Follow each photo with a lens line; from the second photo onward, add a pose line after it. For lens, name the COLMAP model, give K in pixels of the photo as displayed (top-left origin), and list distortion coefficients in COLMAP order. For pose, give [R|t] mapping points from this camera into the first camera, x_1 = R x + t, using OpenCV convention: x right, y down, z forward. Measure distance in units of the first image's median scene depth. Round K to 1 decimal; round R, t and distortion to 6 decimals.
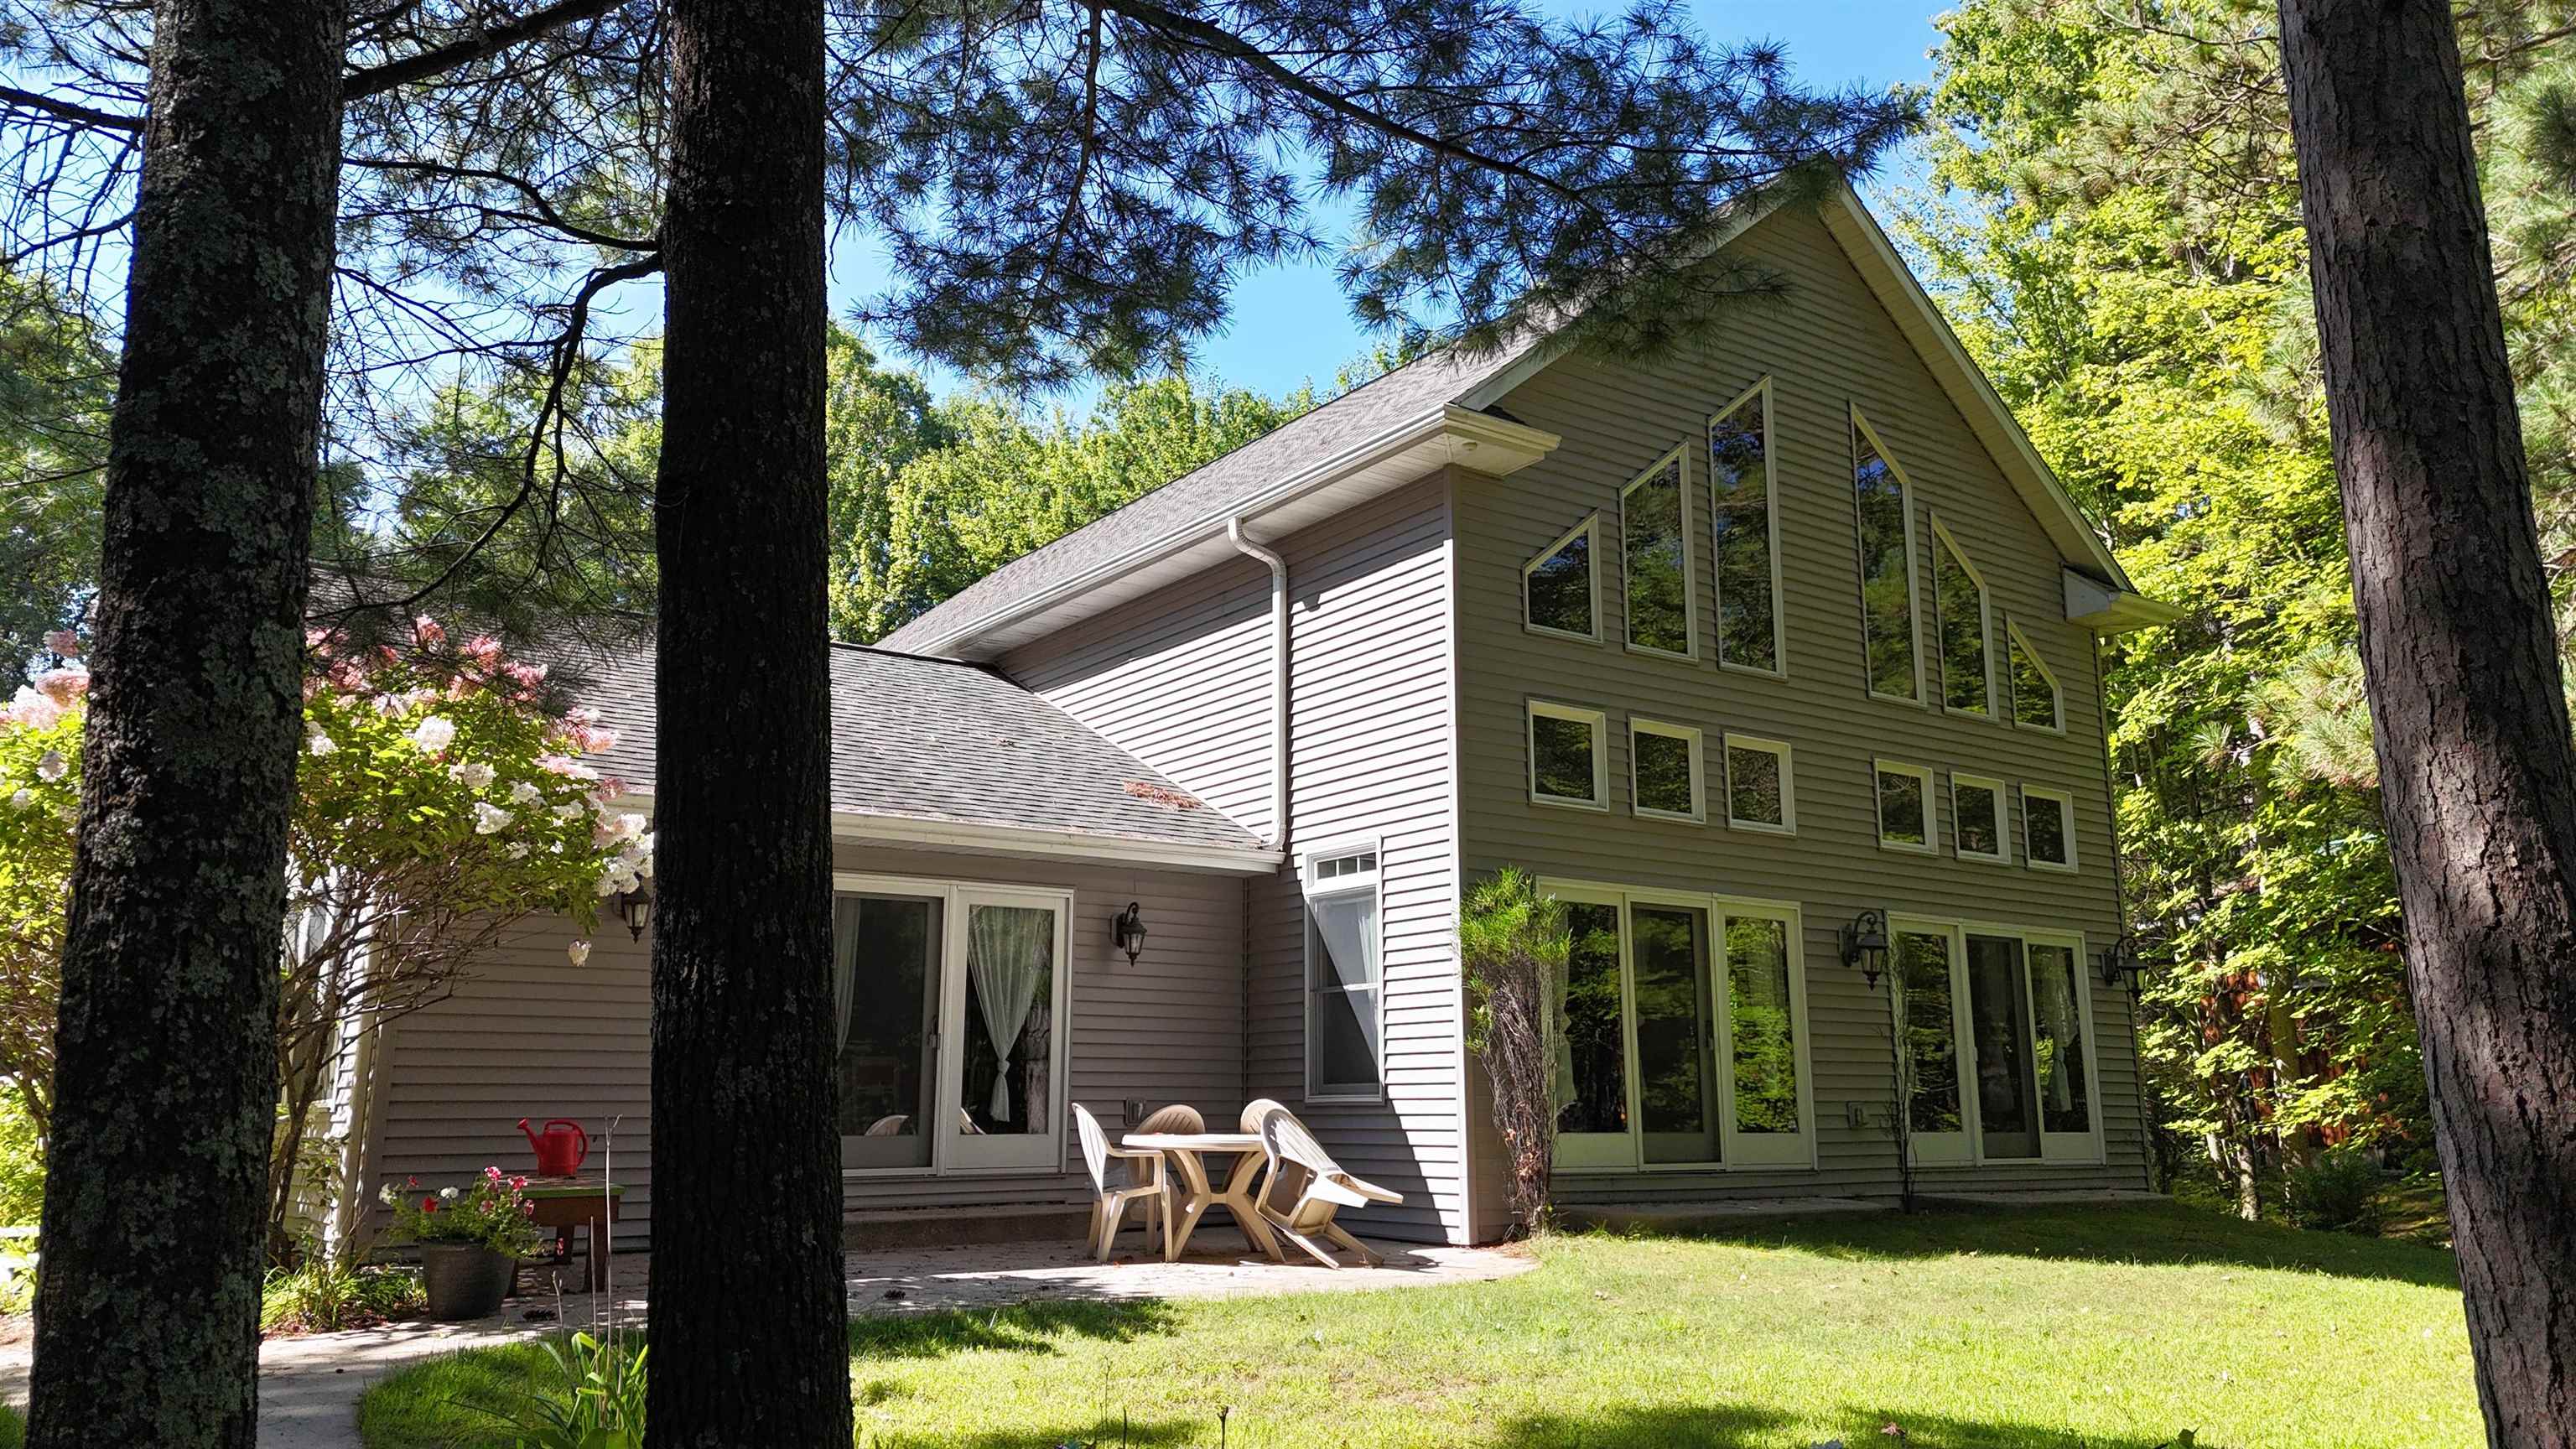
lens RADIAL K [[1887.7, 0, 1288.0], [0, 1887.7, 724.5], [0, 0, 1]] dist [0.101748, -0.112012]
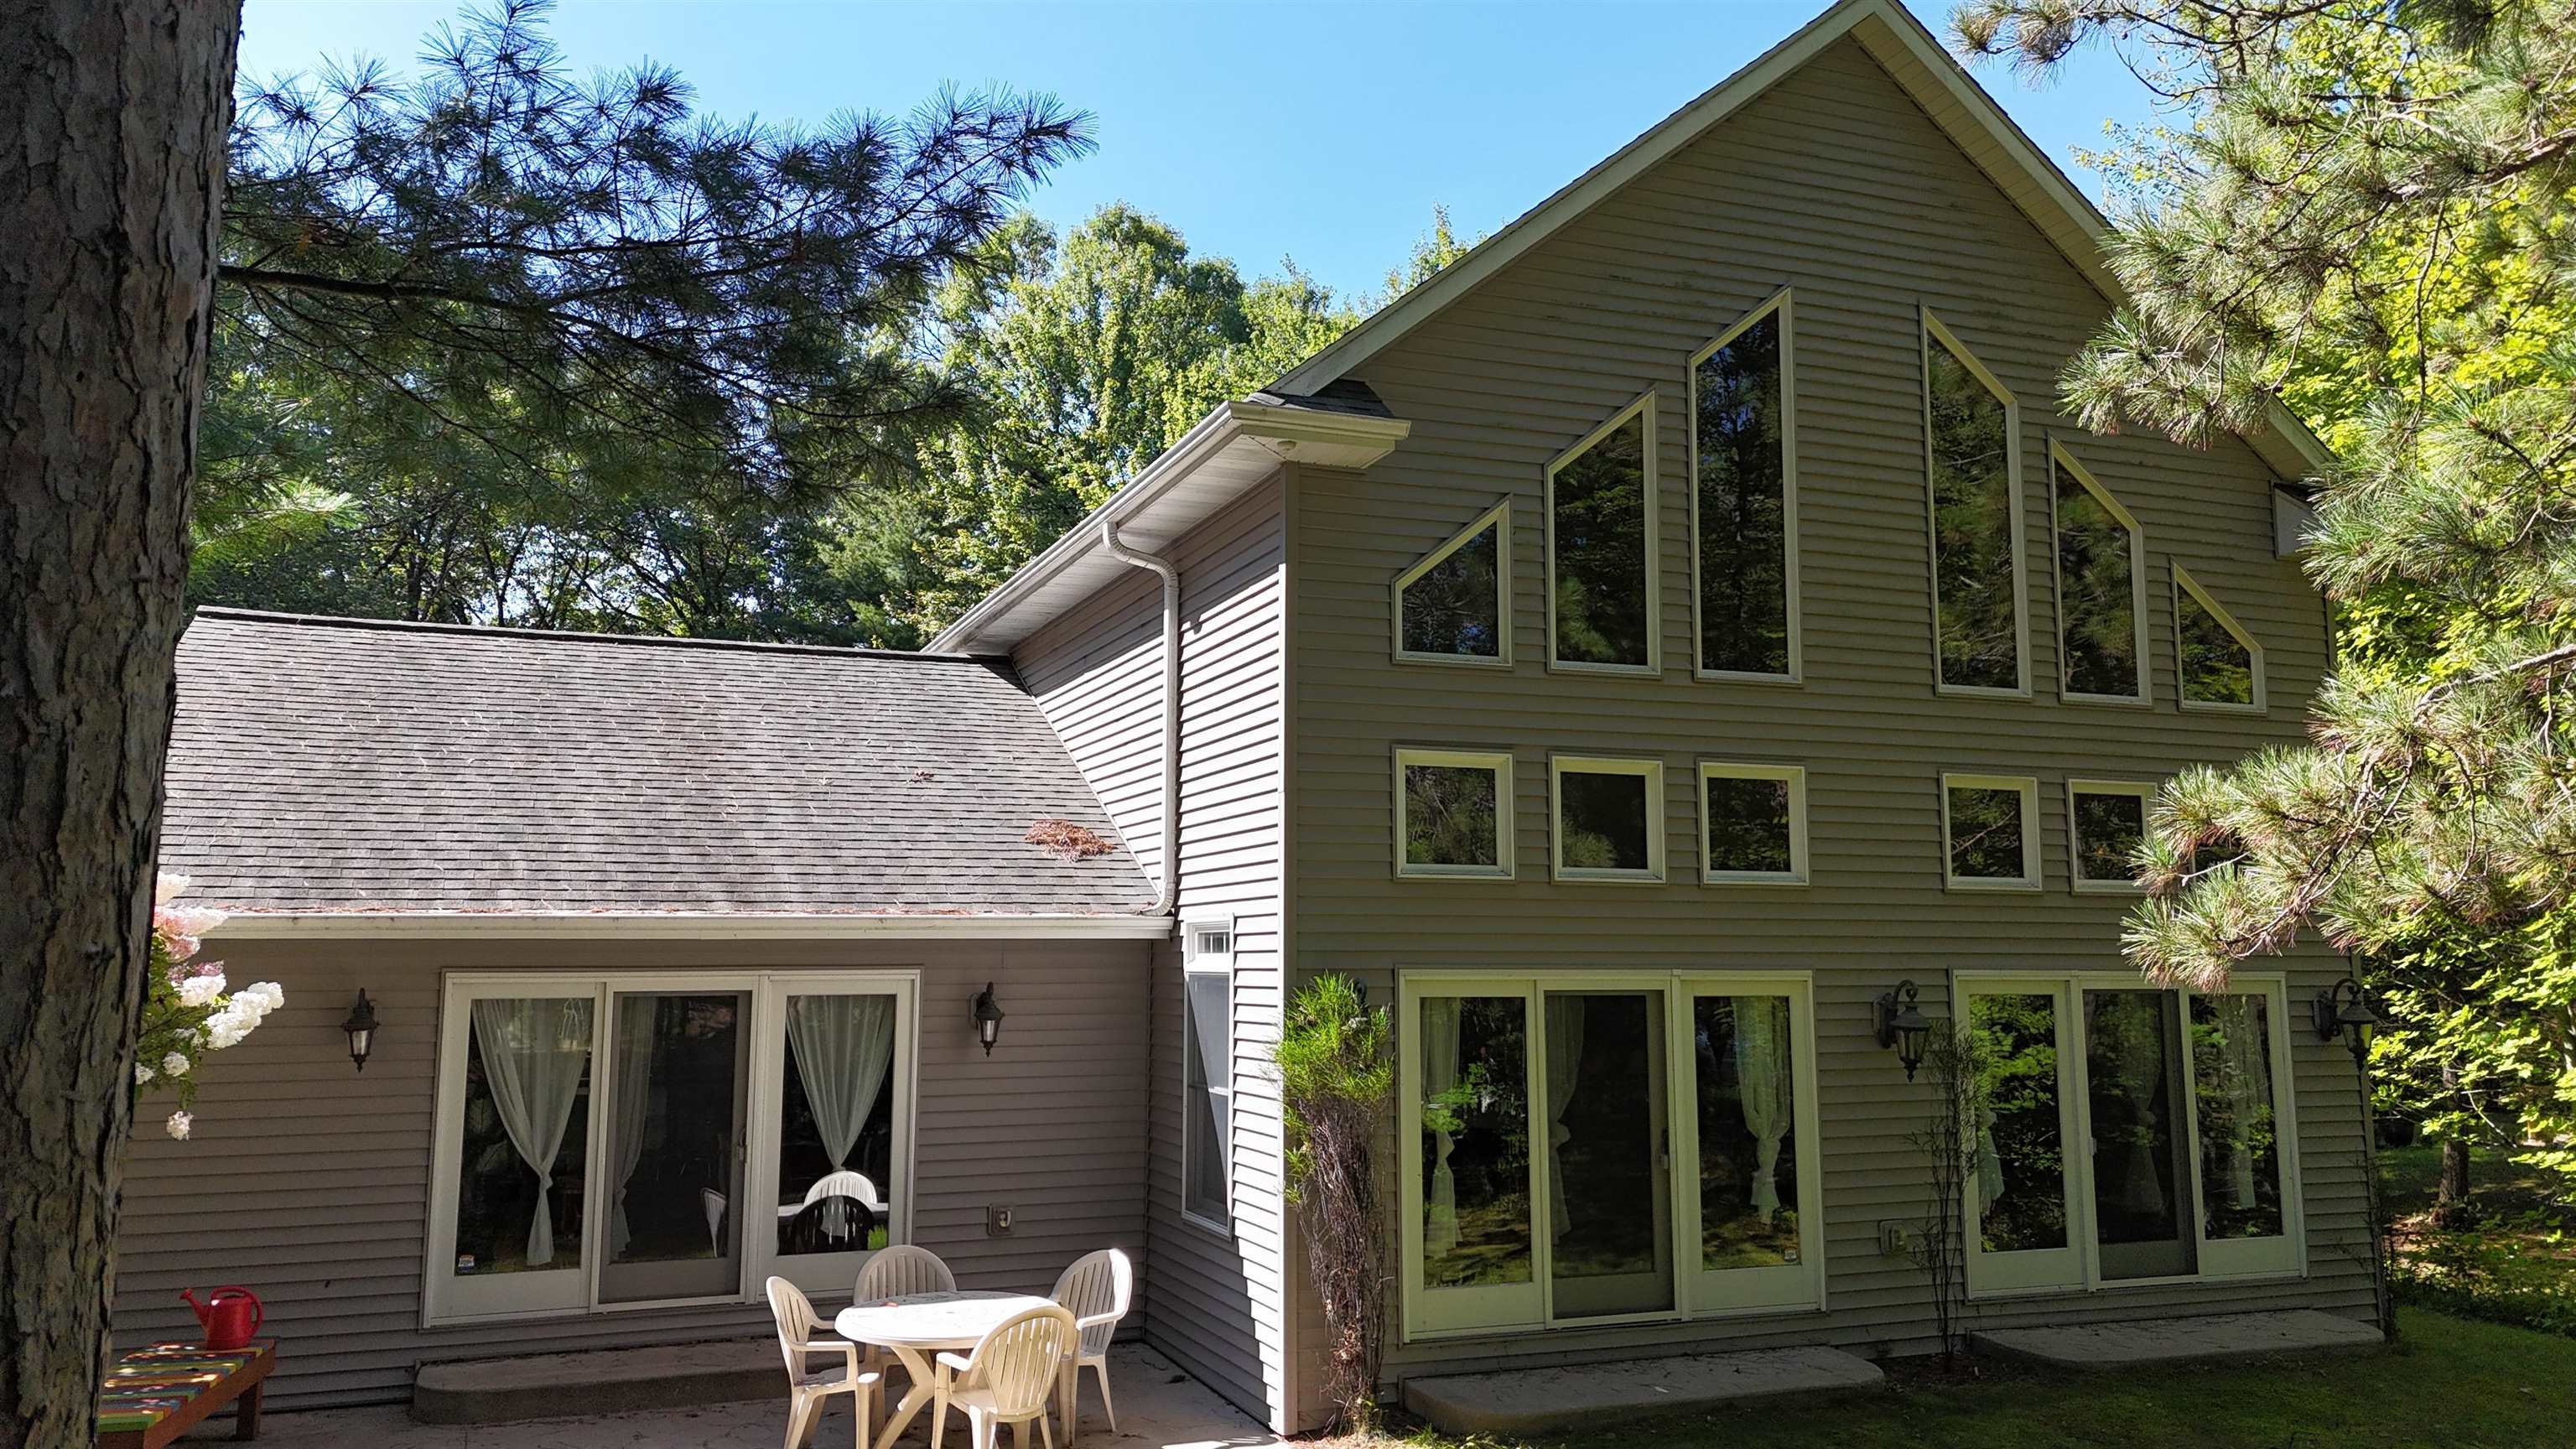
lens RADIAL K [[1887.7, 0, 1288.0], [0, 1887.7, 724.5], [0, 0, 1]] dist [0.101748, -0.112012]
pose [[0.966591, -0.029360, -0.254635, 0.272585], [0.050519, 0.995754, 0.076955, -0.083043], [0.251295, -0.087248, 0.963970, 0.198195]]
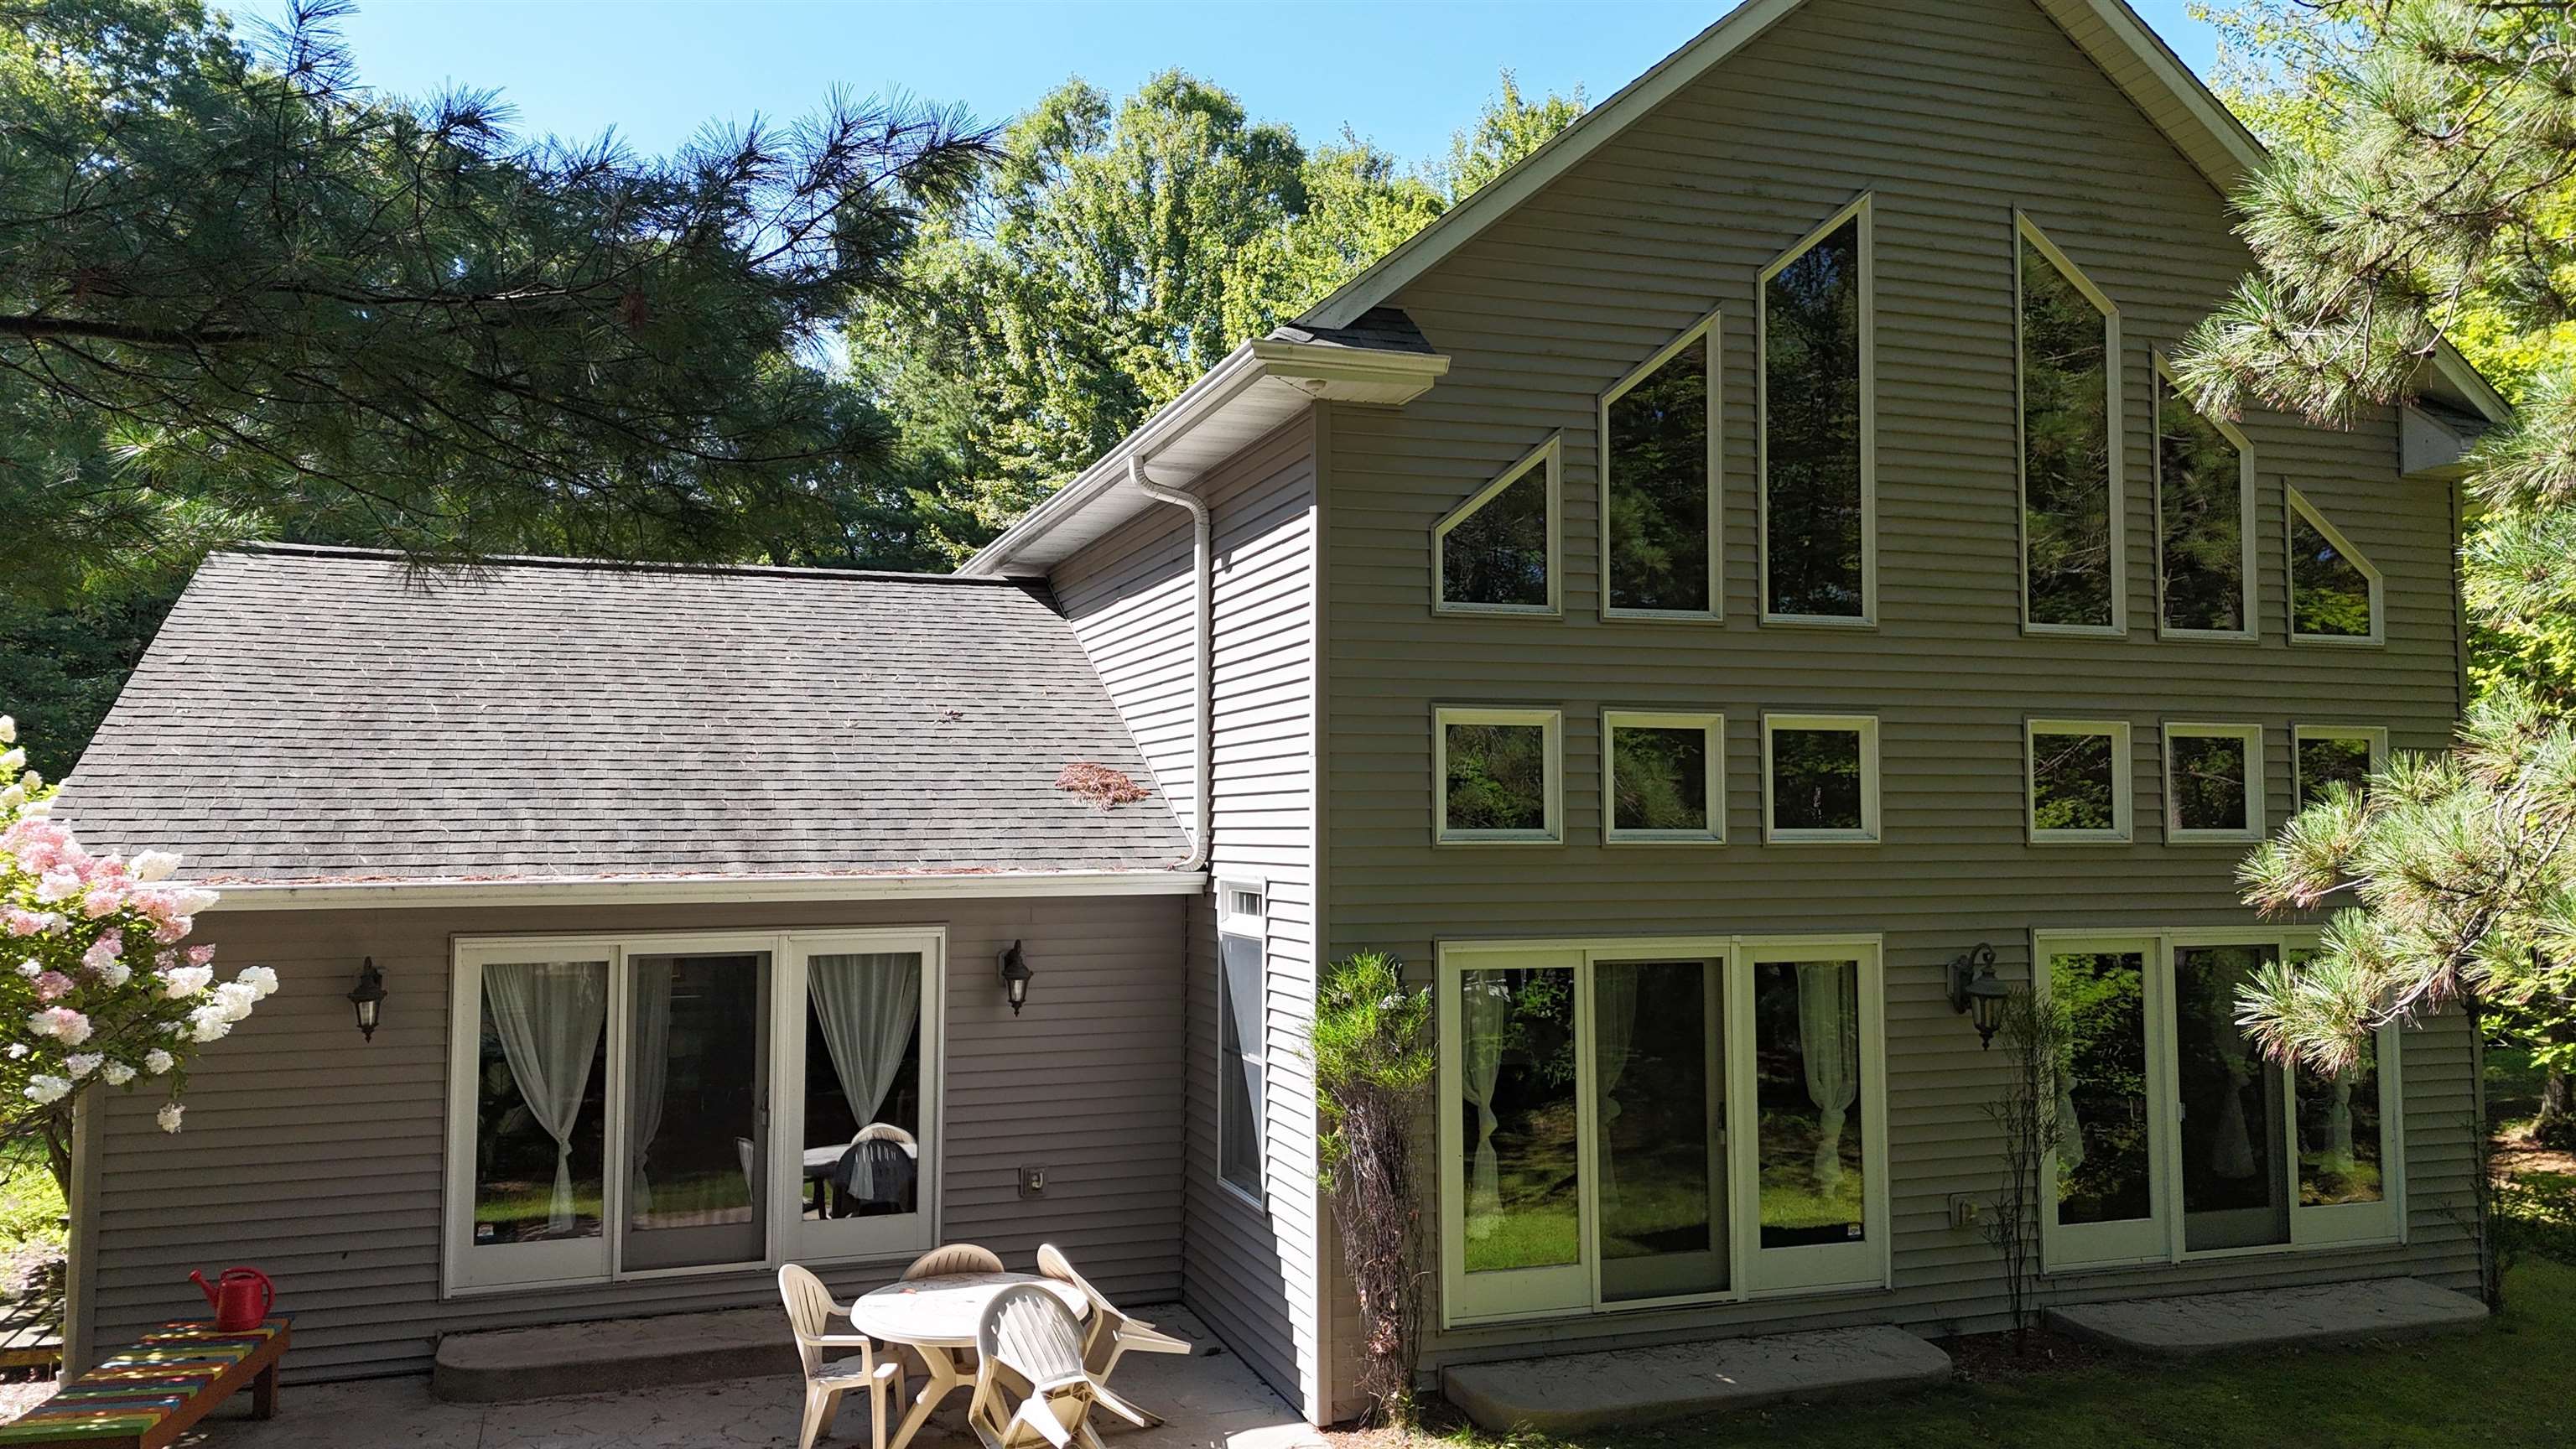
lens RADIAL K [[1882.4, 0, 1286.8], [0, 1882.4, 720.7], [0, 0, 1]] dist [0.099133, -0.098460]
pose [[0.955779, -0.015079, -0.293698, 0.275911], [0.060030, 0.987661, 0.144647, -0.114181], [0.287893, -0.155881, 0.944891, 0.251944]]
